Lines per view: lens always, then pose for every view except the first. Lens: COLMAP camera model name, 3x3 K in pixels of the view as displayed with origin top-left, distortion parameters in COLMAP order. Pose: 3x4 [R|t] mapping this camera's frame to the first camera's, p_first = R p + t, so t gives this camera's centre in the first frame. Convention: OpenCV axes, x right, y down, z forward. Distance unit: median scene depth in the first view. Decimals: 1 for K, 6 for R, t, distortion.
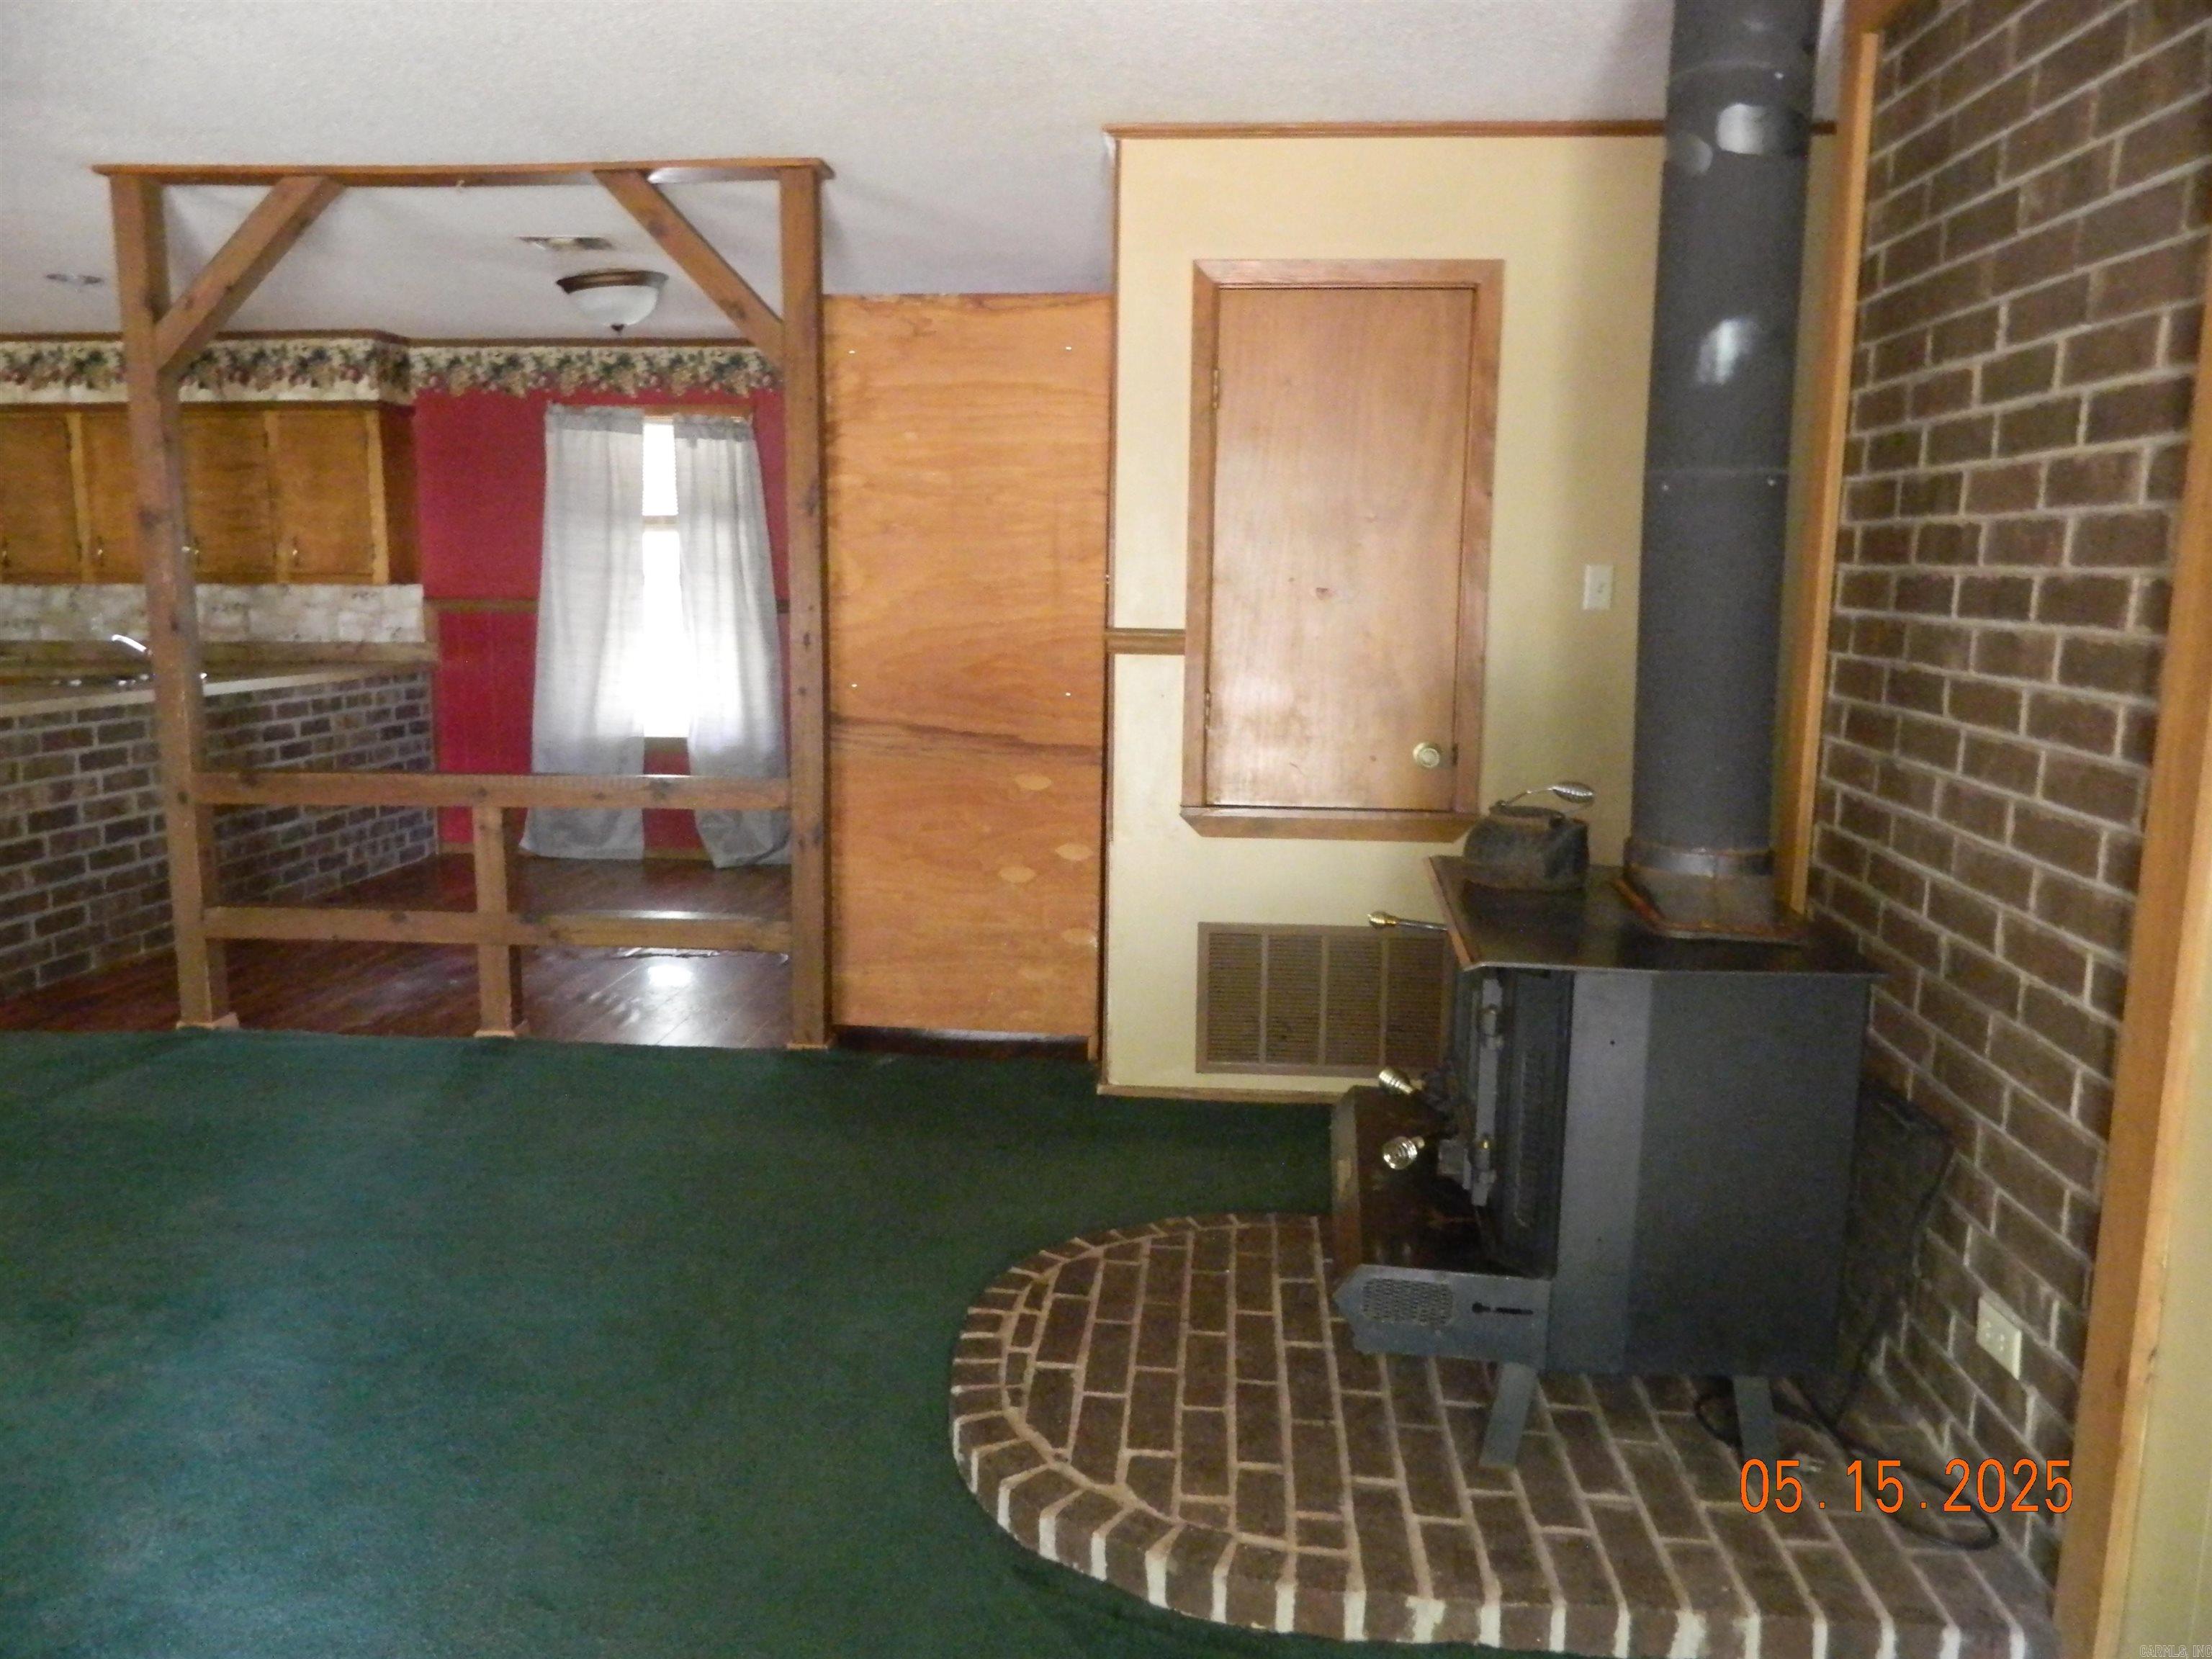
lens RADIAL K [[1611.0, 0, 1106.0], [0, 1611.0, 829.5], [0, 0, 1]] dist [-0.003739, -0.003167]
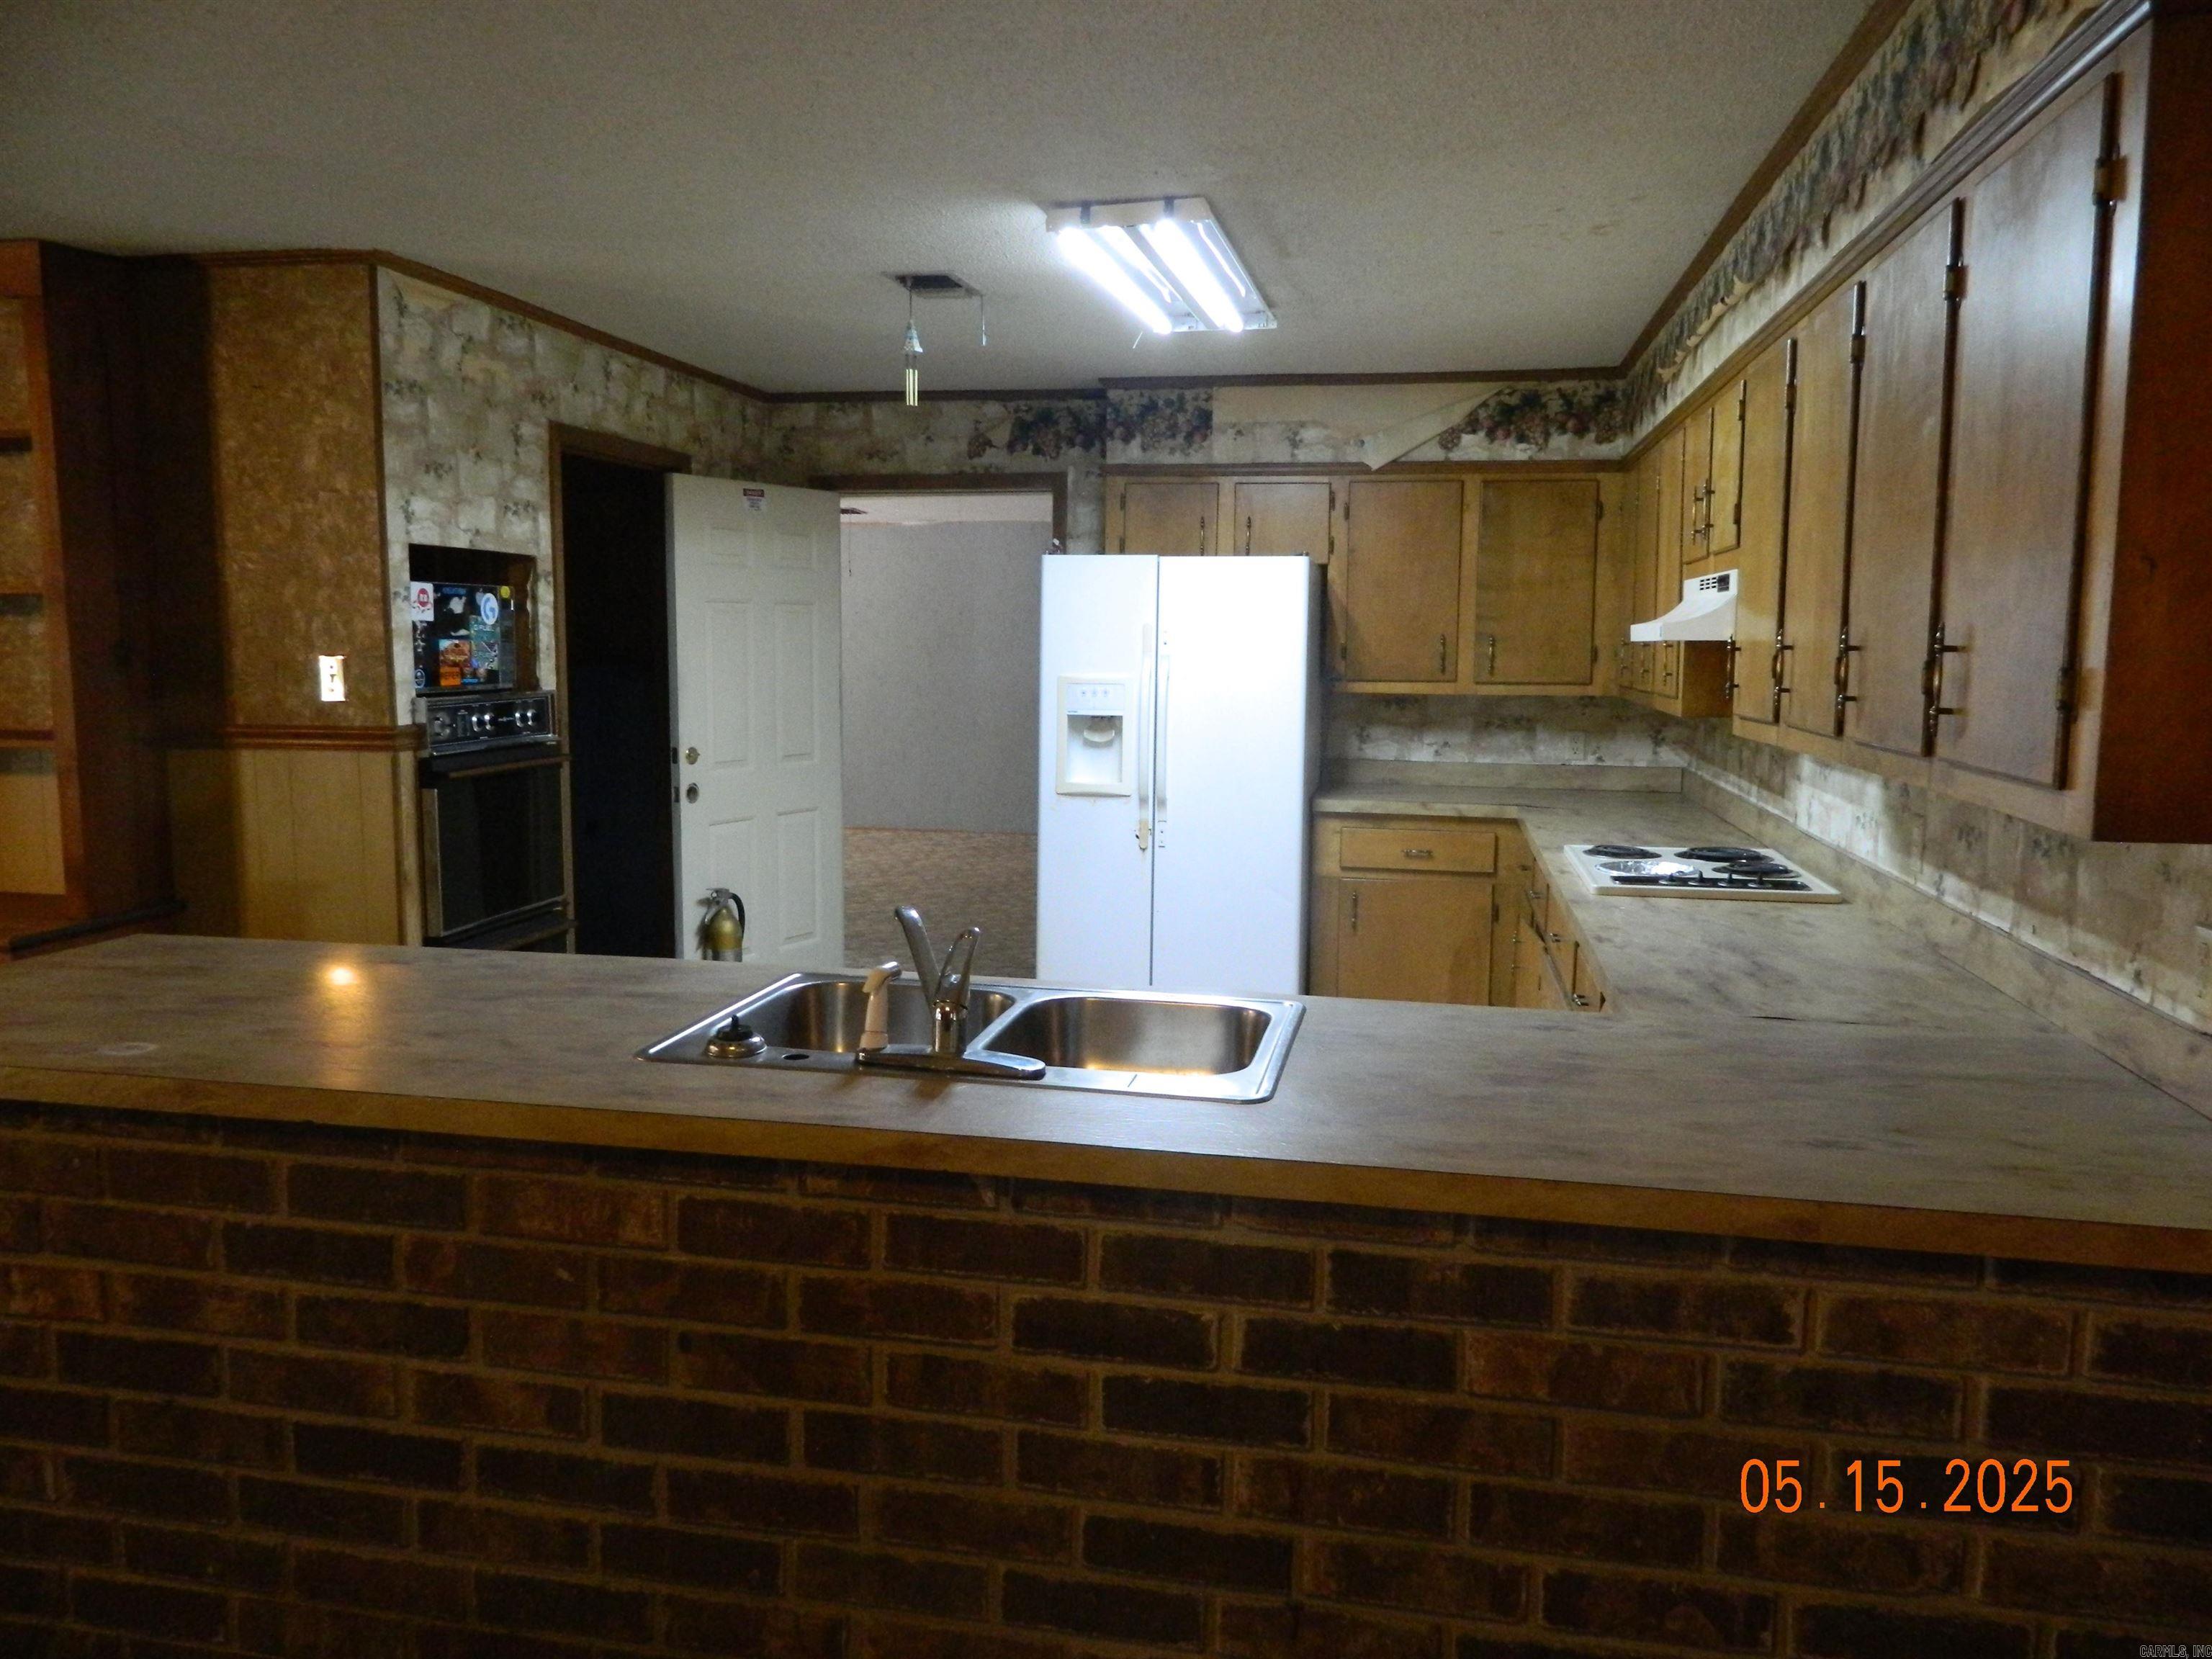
lens RADIAL K [[1624.9, 0, 1106.0], [0, 1624.9, 829.5], [0, 0, 1]] dist [0.010030, 0.002314]
pose [[-0.110680, 0.111909, -0.987536, -0.239484], [-0.164675, 0.977841, 0.129267, -0.178785], [0.980118, 0.176930, -0.089799, 0.989951]]
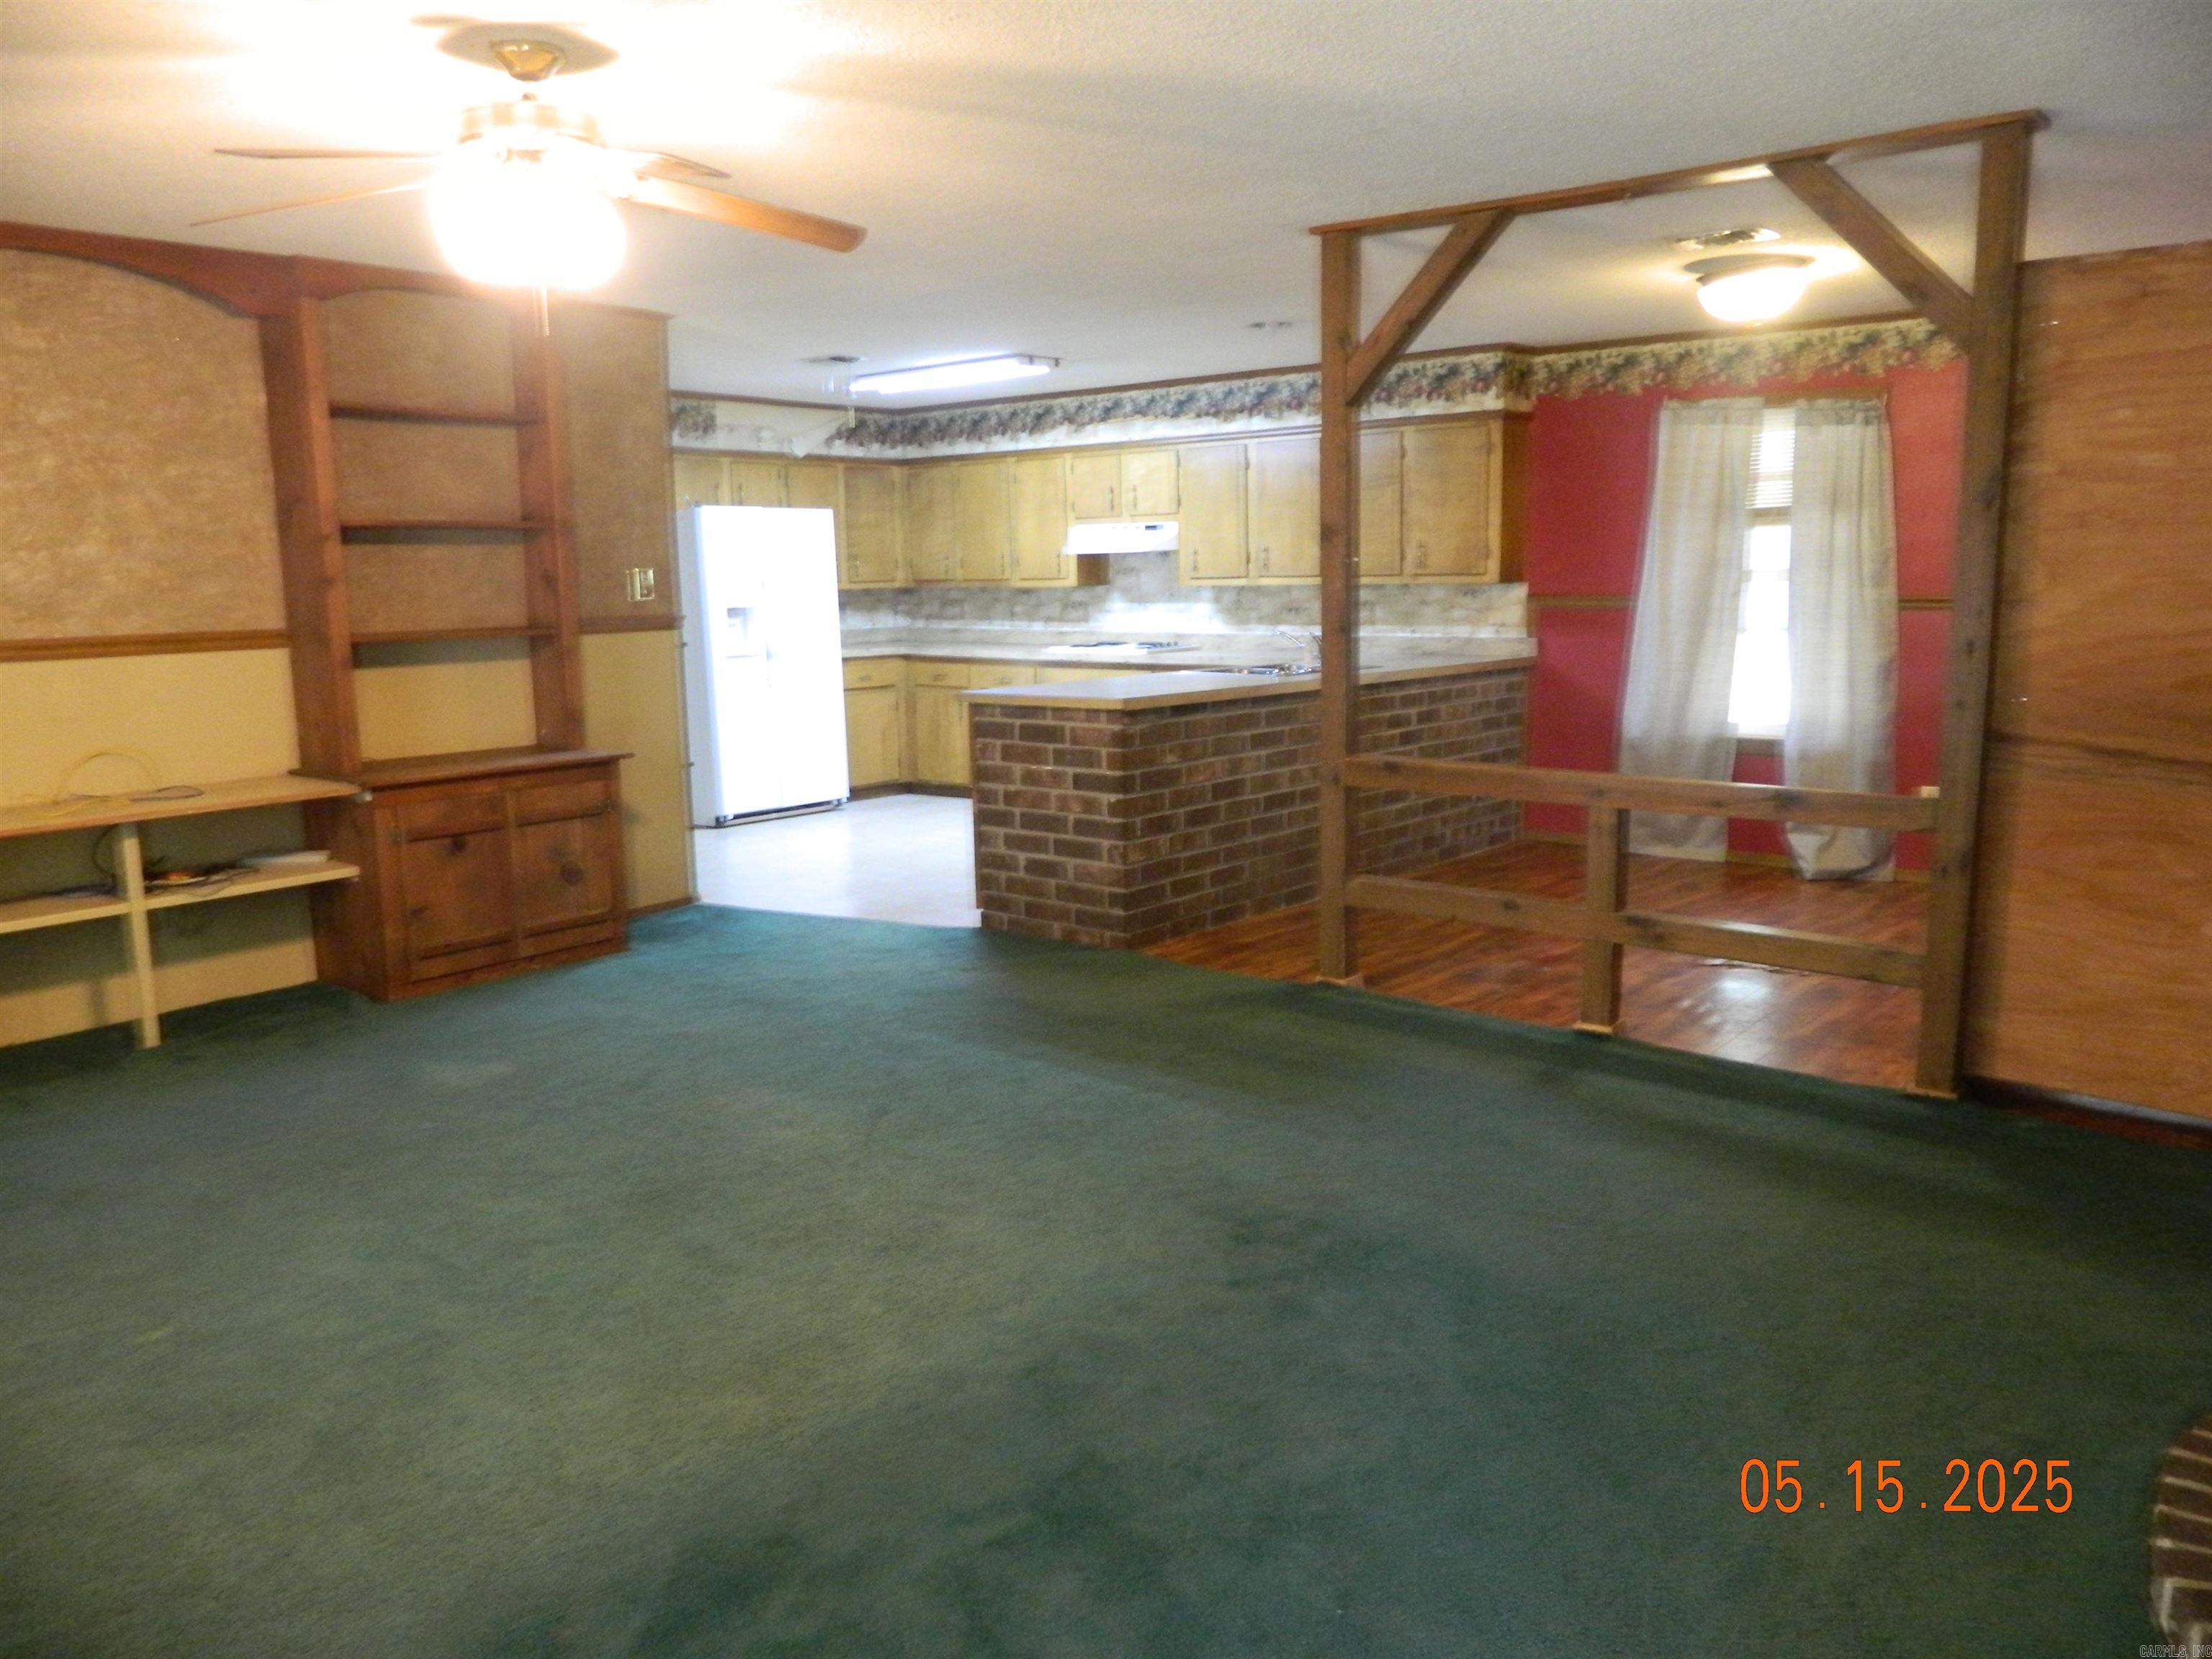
lens RADIAL K [[1611.0, 0, 1106.0], [0, 1611.0, 829.5], [0, 0, 1]] dist [-0.003739, -0.003167]
pose [[0.810571, 0.076595, -0.580610, -0.030825], [-0.071442, 0.996938, 0.031780, -0.006677], [0.581267, 0.015720, 0.813561, -0.010925]]
